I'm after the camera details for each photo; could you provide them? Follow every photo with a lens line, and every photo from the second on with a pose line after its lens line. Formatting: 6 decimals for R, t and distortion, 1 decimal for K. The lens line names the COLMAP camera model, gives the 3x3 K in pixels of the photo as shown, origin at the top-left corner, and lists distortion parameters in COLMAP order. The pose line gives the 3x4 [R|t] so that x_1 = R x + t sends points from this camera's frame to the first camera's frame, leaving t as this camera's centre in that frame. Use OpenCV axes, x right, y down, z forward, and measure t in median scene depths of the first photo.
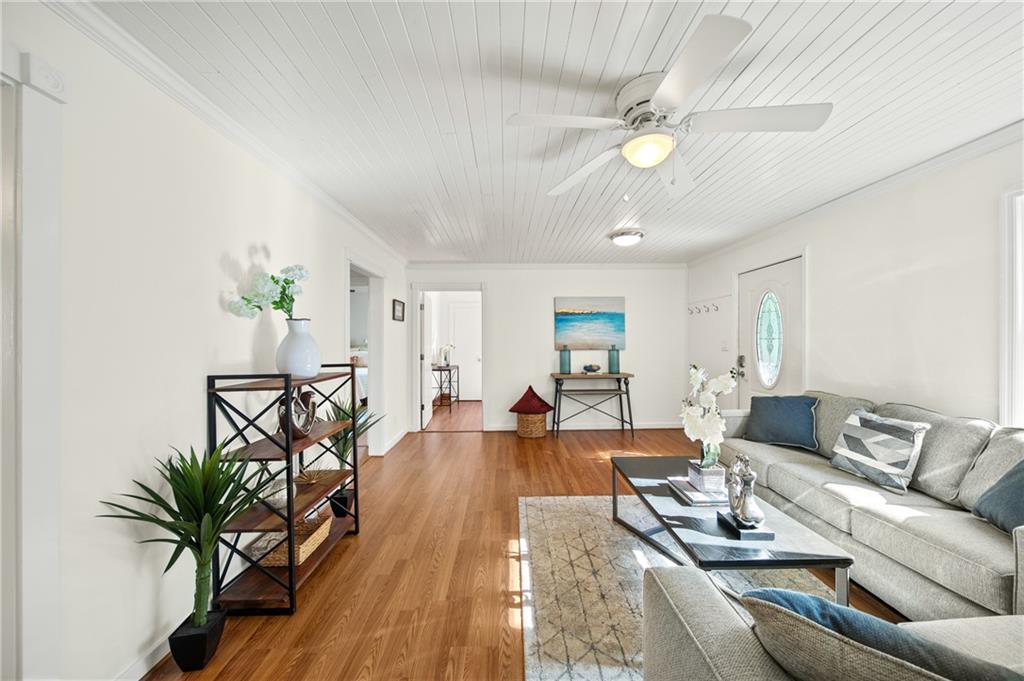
lens RADIAL K [[360.6, 0, 511.4], [0, 360.6, 341.1], [0, 0, 1]] dist [-0.001455, -0.000498]
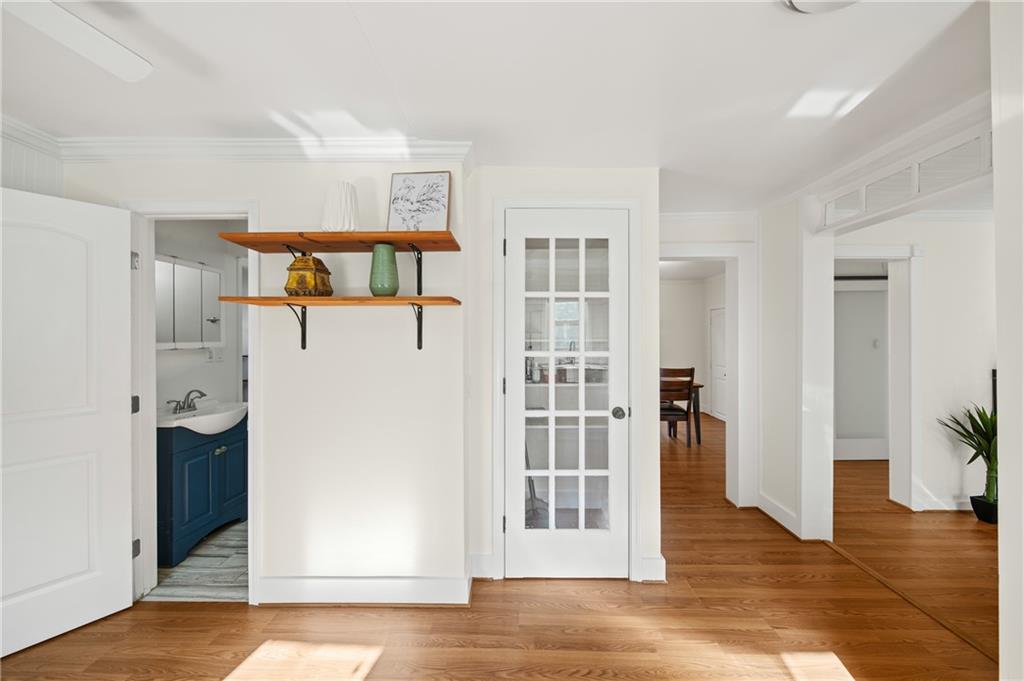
lens RADIAL K [[364.3, 0, 515.0], [0, 364.3, 338.5], [0, 0, 1]] dist [-0.002106, -0.000160]
pose [[-0.028351, -0.000832, -0.999598, 0.346582], [0.003742, 0.999993, -0.000938, -0.020302], [0.999591, -0.003768, -0.028348, -0.448123]]
